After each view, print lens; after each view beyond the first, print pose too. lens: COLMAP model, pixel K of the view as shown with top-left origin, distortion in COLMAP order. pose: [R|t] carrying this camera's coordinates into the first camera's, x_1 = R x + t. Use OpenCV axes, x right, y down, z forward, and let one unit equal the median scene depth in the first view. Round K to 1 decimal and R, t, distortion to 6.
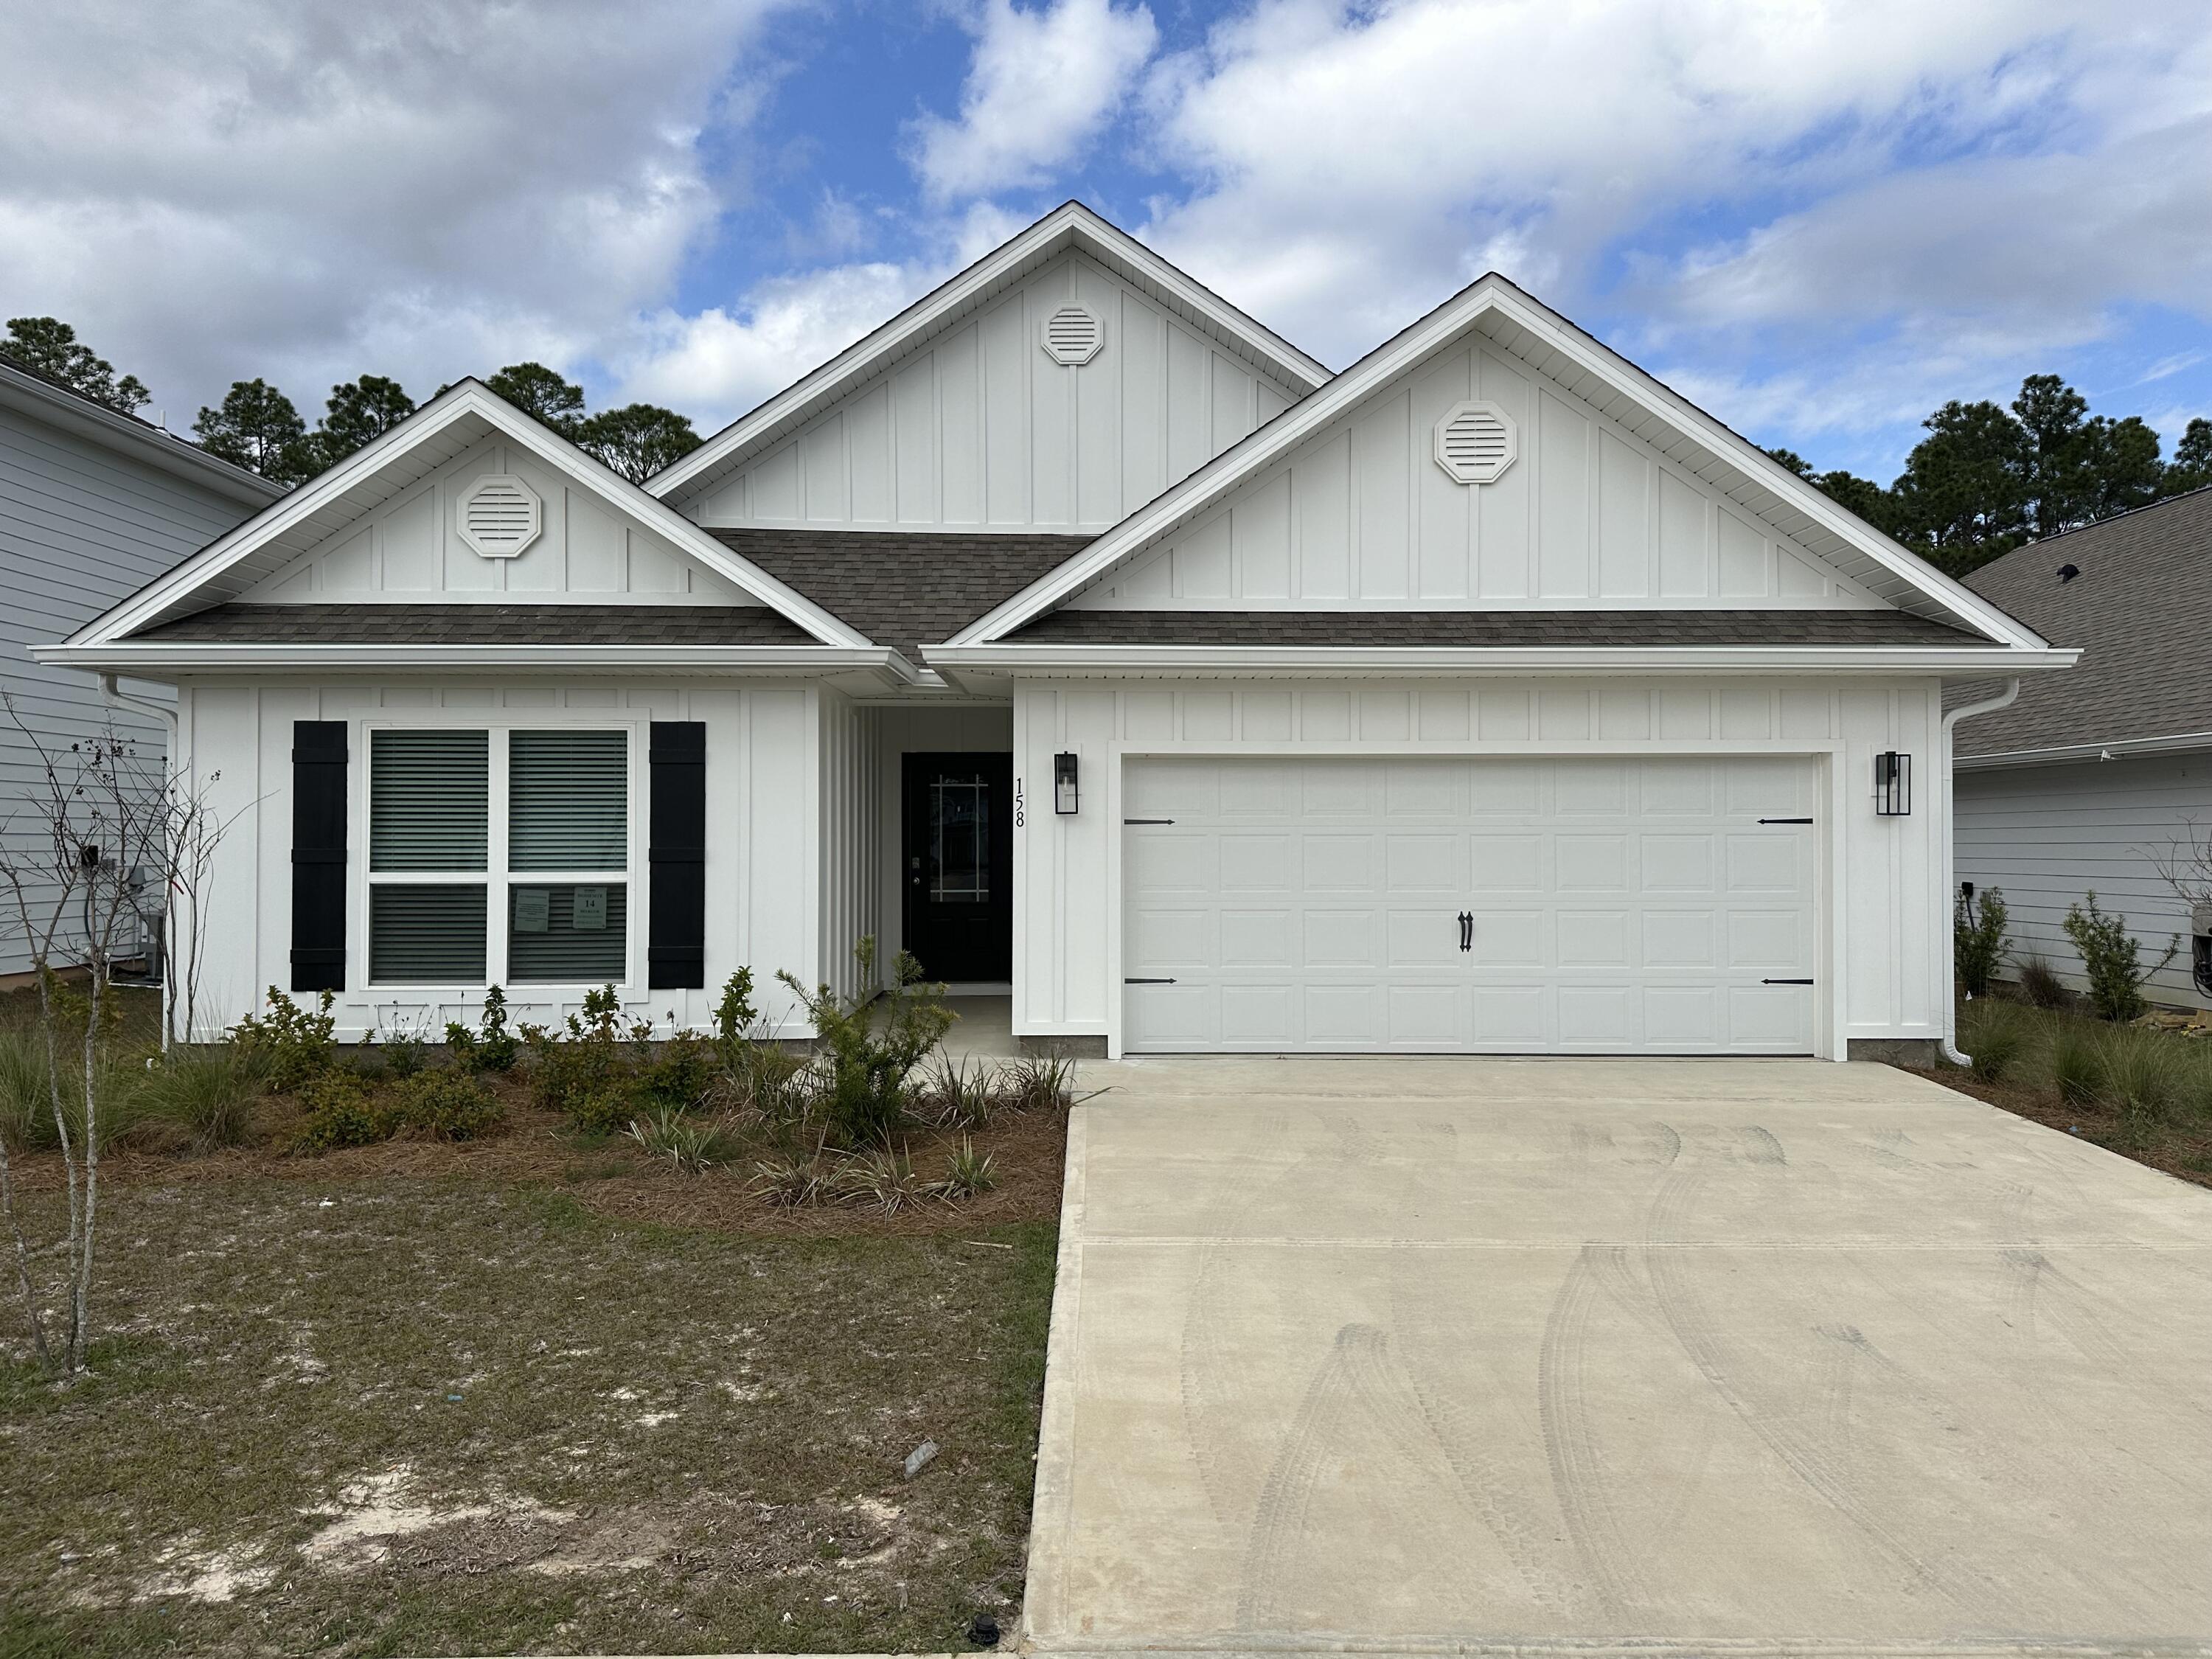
lens RADIAL K [[1549.5, 0, 1111.8], [0, 1549.5, 817.0], [0, 0, 1]] dist [0.041434, -0.044972]
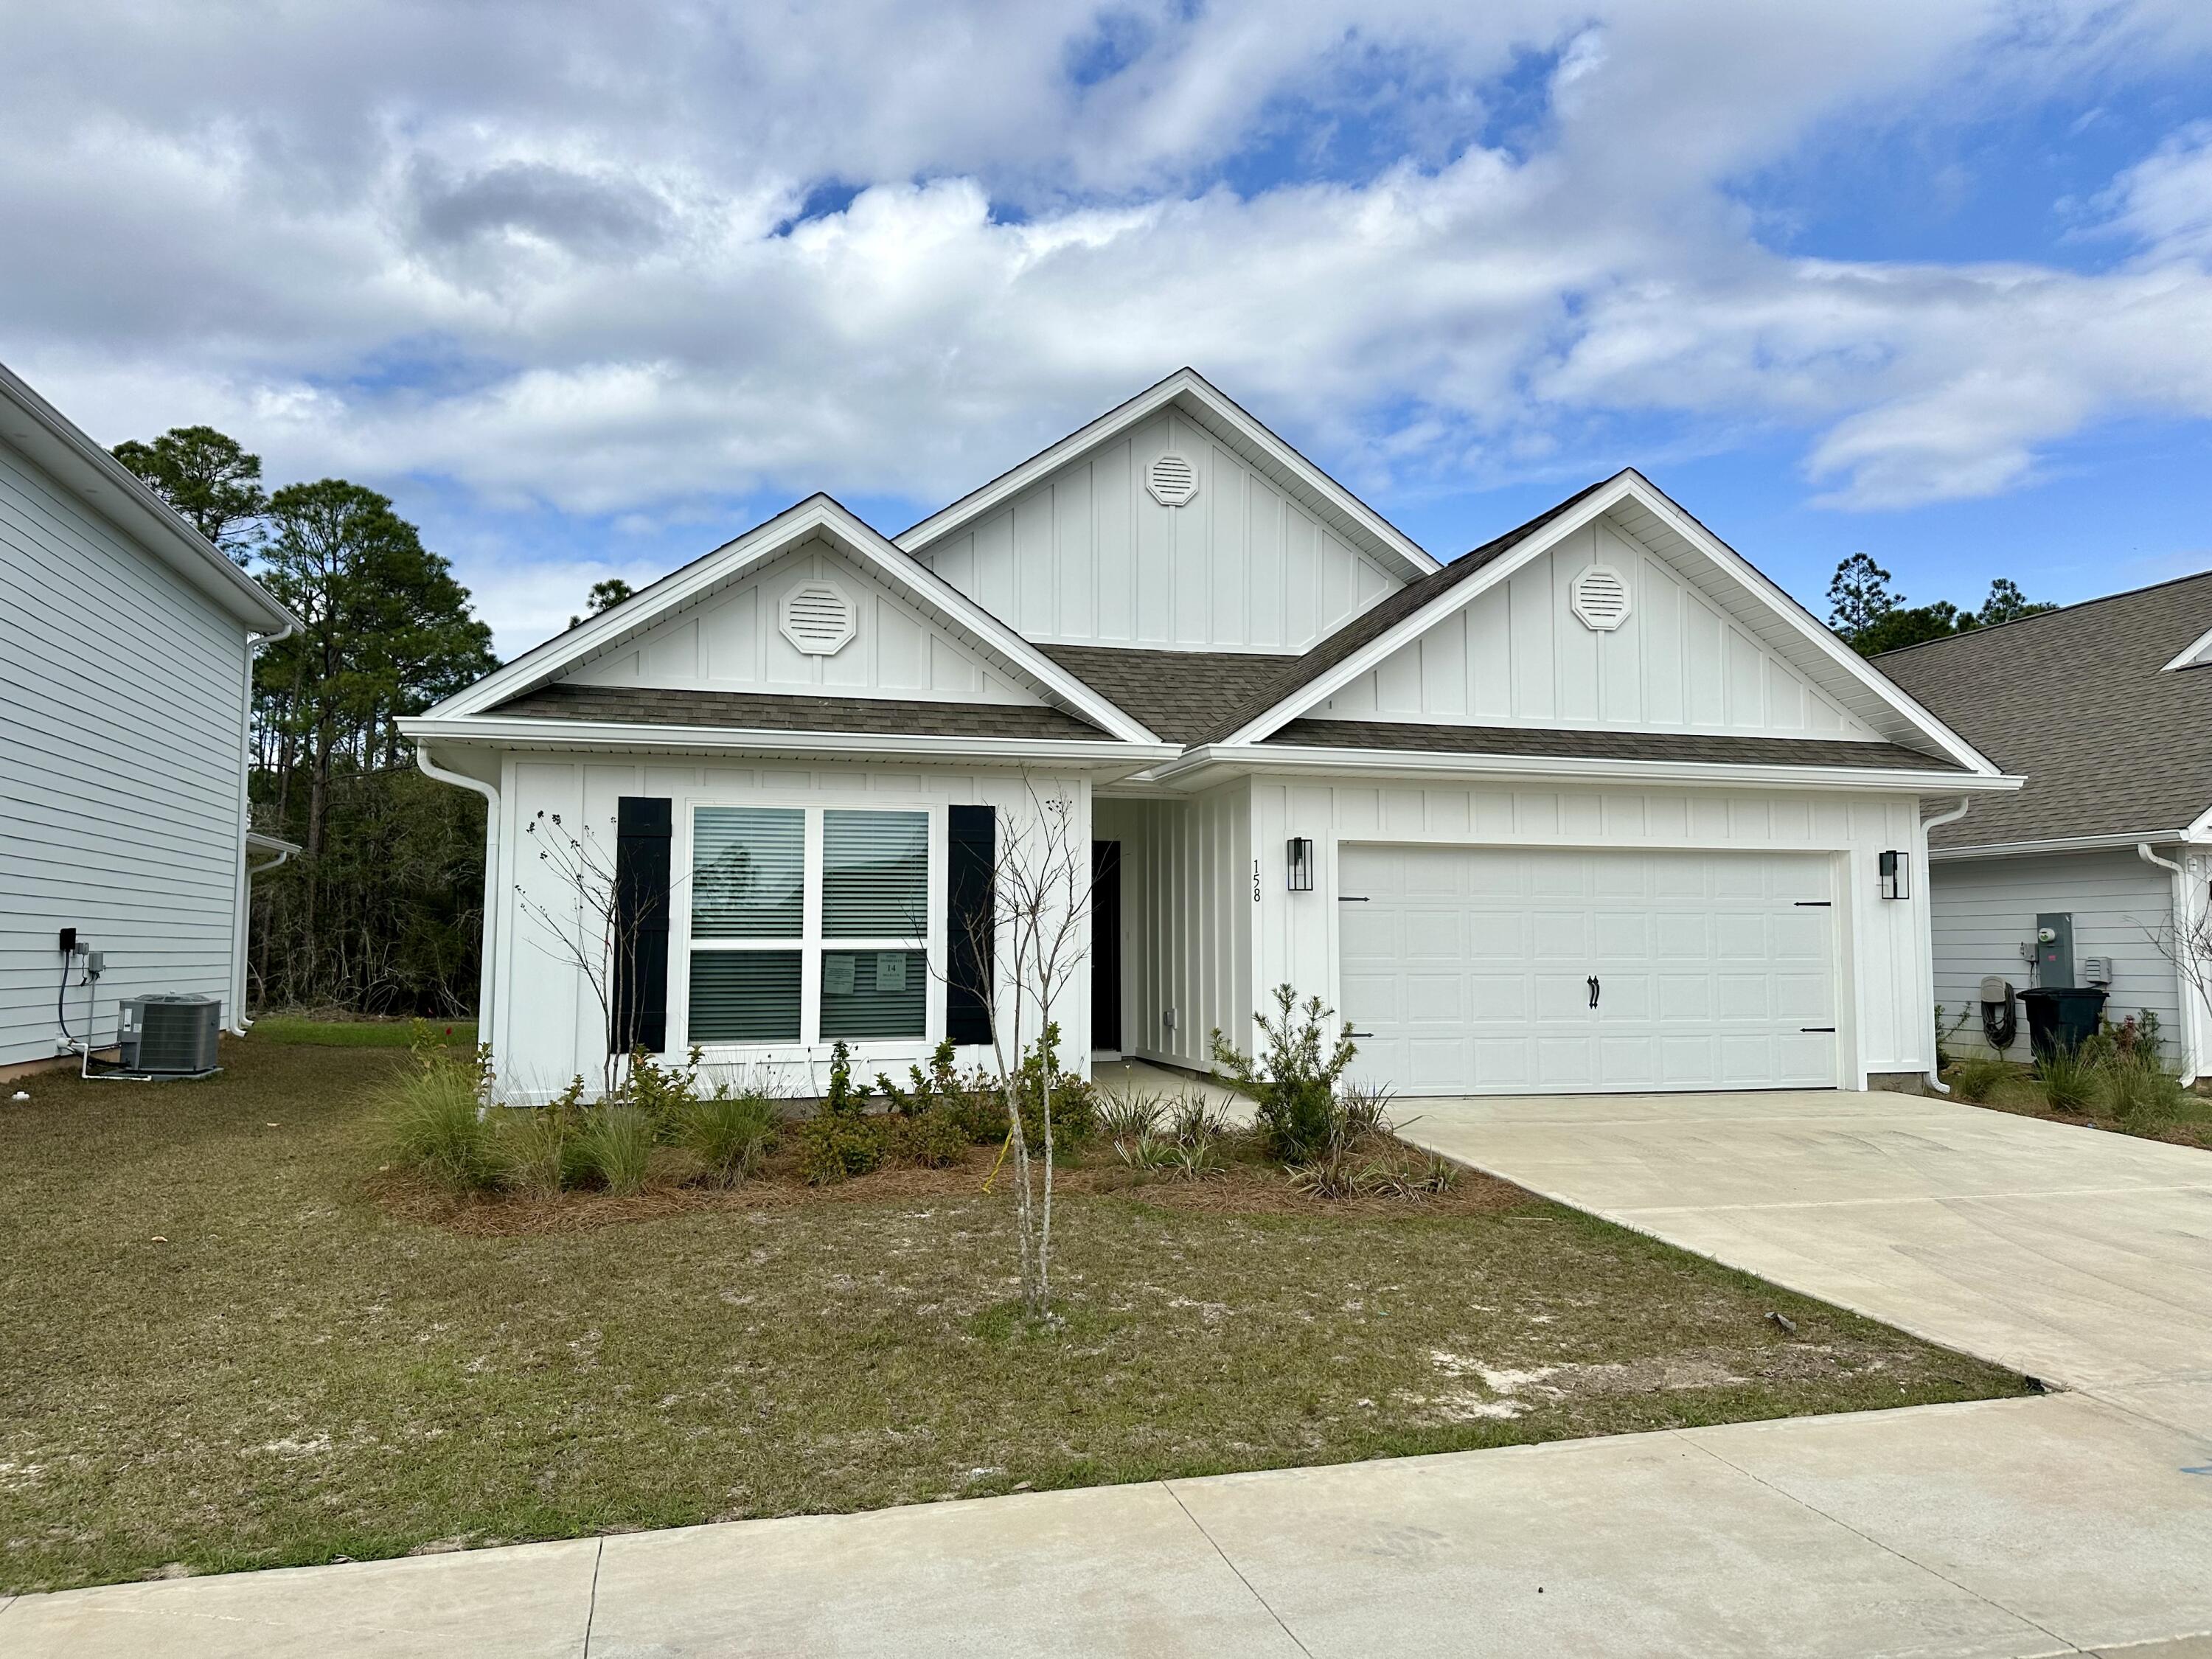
lens RADIAL K [[1549.5, 0, 1102.6], [0, 1549.5, 819.4], [0, 0, 1]] dist [0.041434, -0.044972]
pose [[0.969029, 0.021421, 0.246016, -0.466299], [-0.004384, 0.997566, -0.069591, 0.026239], [-0.246908, 0.066357, 0.966764, -0.102091]]
